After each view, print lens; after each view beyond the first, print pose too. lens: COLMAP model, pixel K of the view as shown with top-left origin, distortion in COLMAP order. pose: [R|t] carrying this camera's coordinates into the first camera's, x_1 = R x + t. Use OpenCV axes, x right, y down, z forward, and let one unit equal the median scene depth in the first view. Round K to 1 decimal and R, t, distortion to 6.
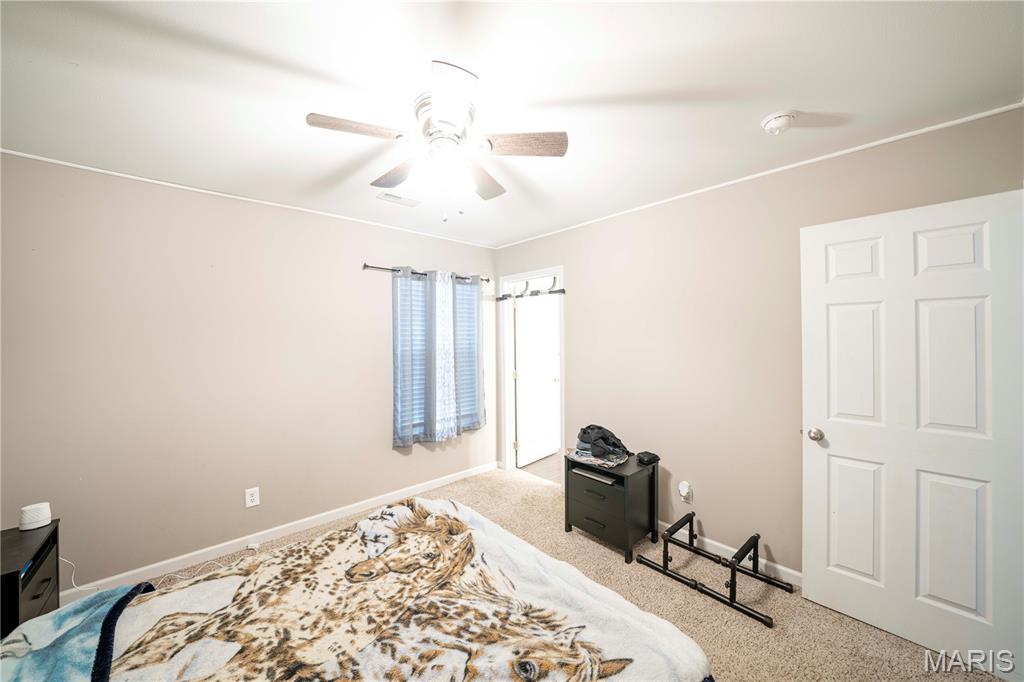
lens RADIAL K [[364.9, 0, 513.5], [0, 364.9, 332.3], [0, 0, 1]] dist [-0.020433, 0.000023]
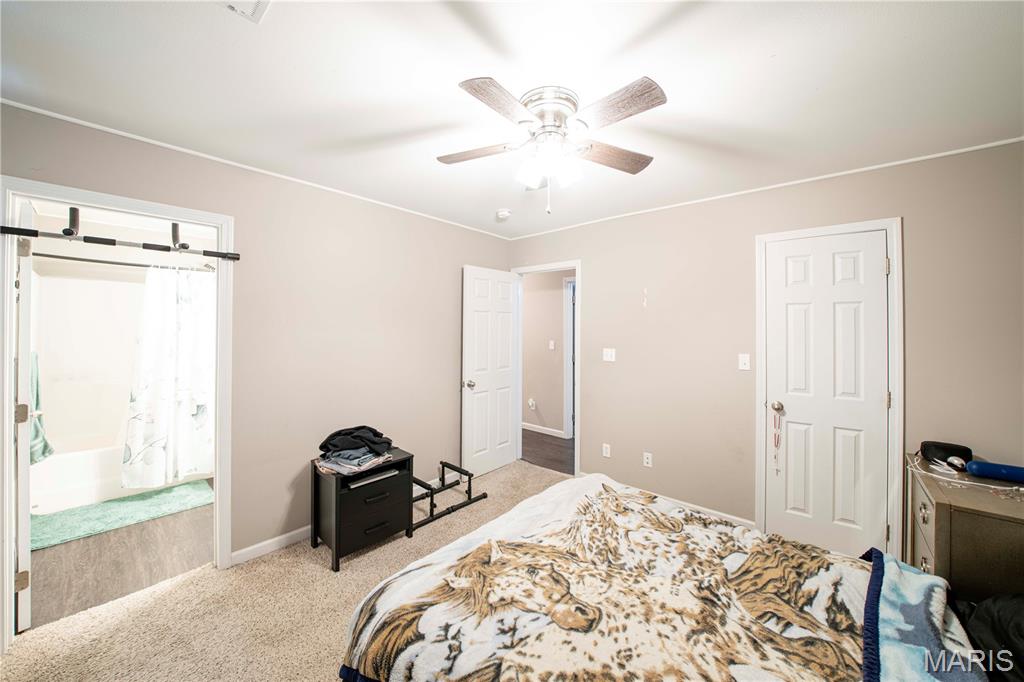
lens RADIAL K [[364.9, 0, 513.5], [0, 364.9, 332.3], [0, 0, 1]] dist [-0.020433, 0.000023]
pose [[-0.112574, -0.004706, 0.993632, -1.149413], [-0.014154, 0.999895, 0.003132, 0.024115], [-0.993543, -0.013711, -0.112629, 1.191144]]
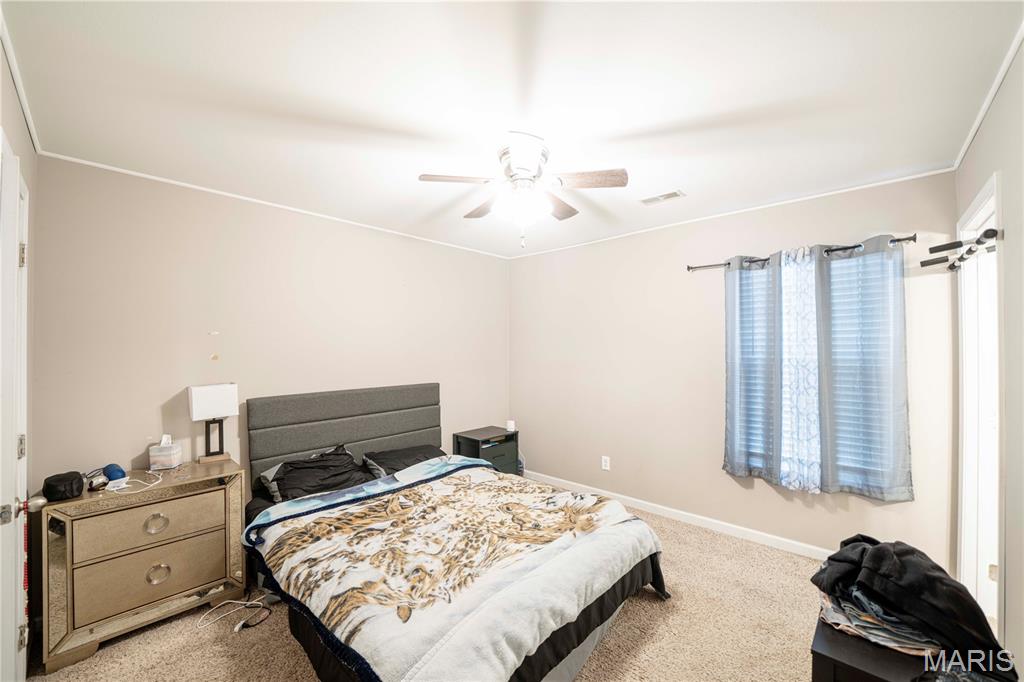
lens RADIAL K [[396.5, 0, 513.7], [0, 396.5, 344.3], [0, 0, 1]] dist [-0.022284, -0.000100]
pose [[0.080679, 0.004968, -0.996728, 1.096252], [0.016752, 0.999840, 0.006339, 0.005530], [0.996599, -0.017209, 0.080582, 0.854177]]
